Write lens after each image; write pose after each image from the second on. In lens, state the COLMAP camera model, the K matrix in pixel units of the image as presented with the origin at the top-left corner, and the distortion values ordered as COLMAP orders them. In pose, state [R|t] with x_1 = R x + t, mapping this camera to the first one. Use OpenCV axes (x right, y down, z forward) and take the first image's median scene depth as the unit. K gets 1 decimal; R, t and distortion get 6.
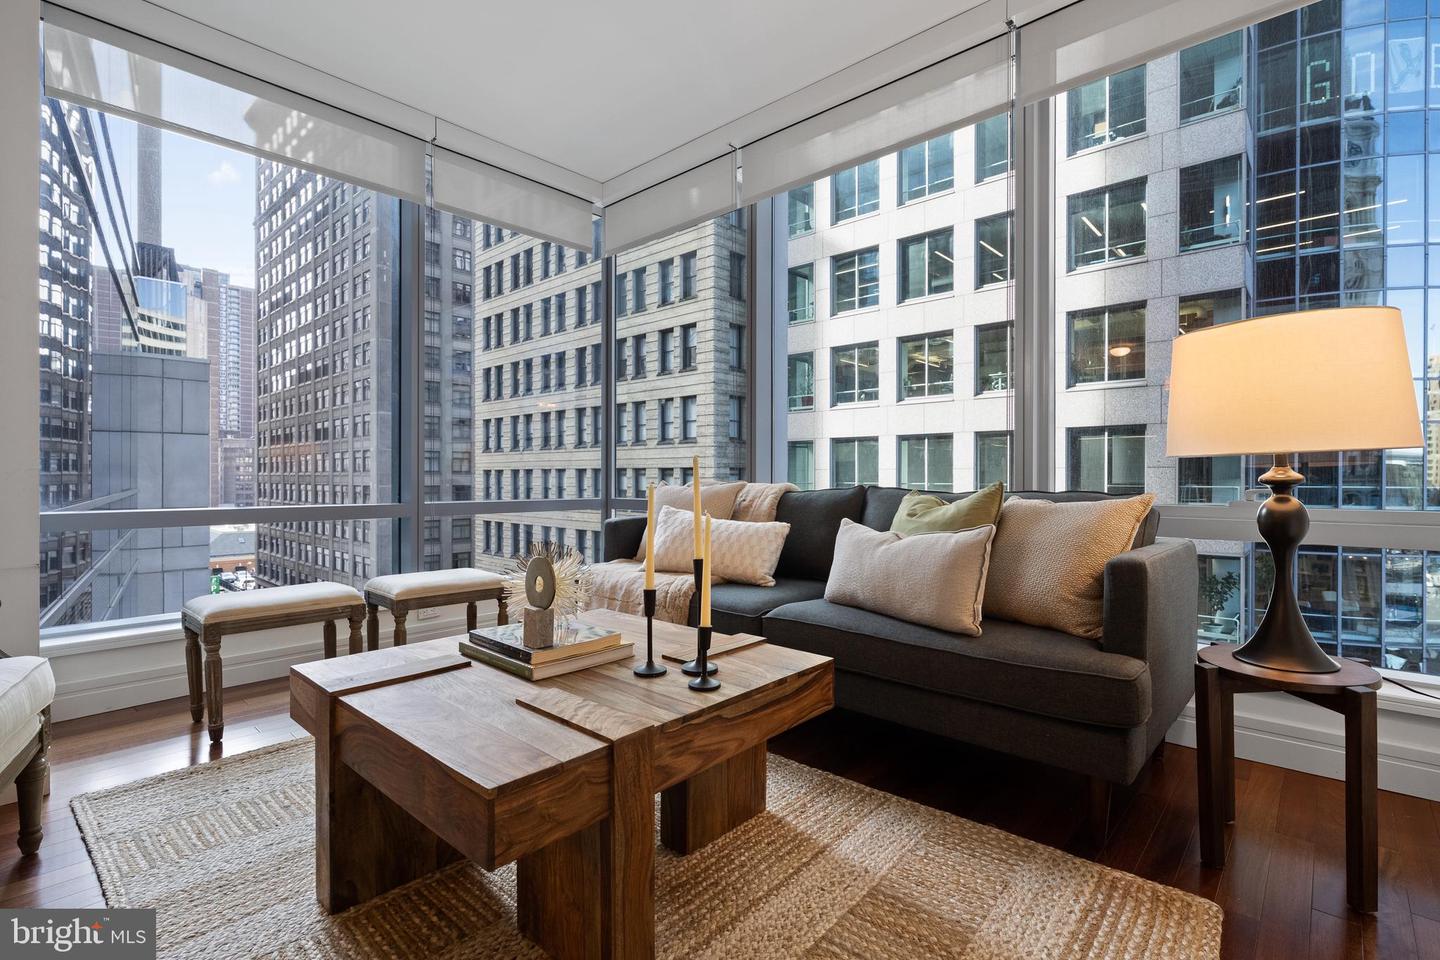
lens RADIAL K [[681.8, 0, 712.9], [0, 681.8, 473.6], [0, 0, 1]] dist [-0.003301, -0.000070]
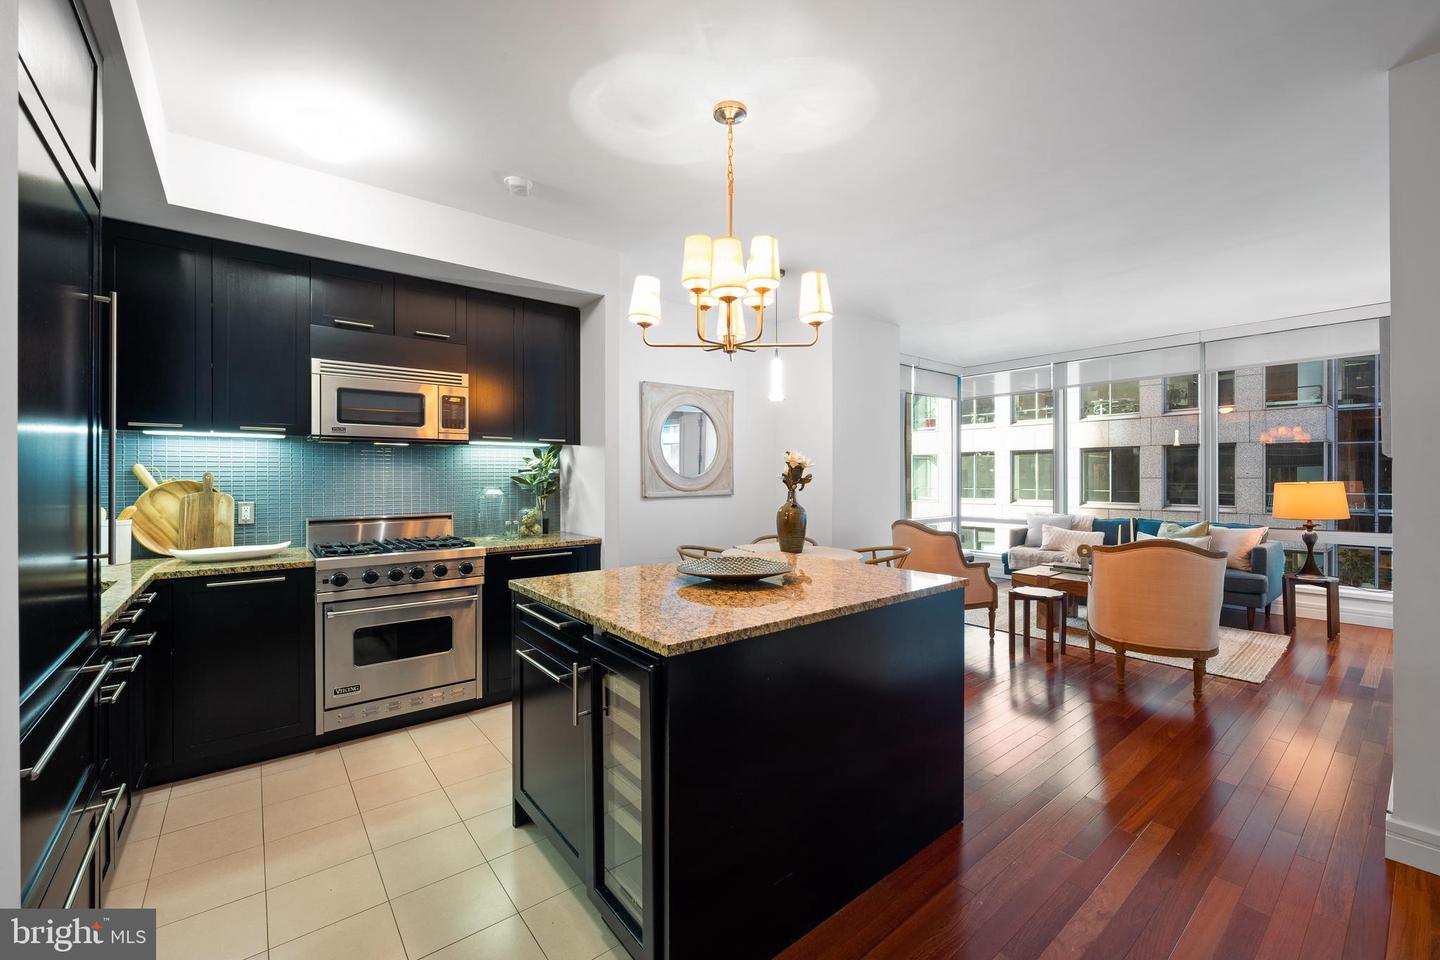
lens RADIAL K [[582.0, 0, 725.3], [0, 582.0, 475.0], [0, 0, 1]] dist [-0.004199, -0.000209]
pose [[0.989191, -0.003449, -0.146590, -0.090378], [0.003507, 0.999994, 0.000138, -0.013777], [0.146589, -0.000651, 0.989197, -0.127102]]
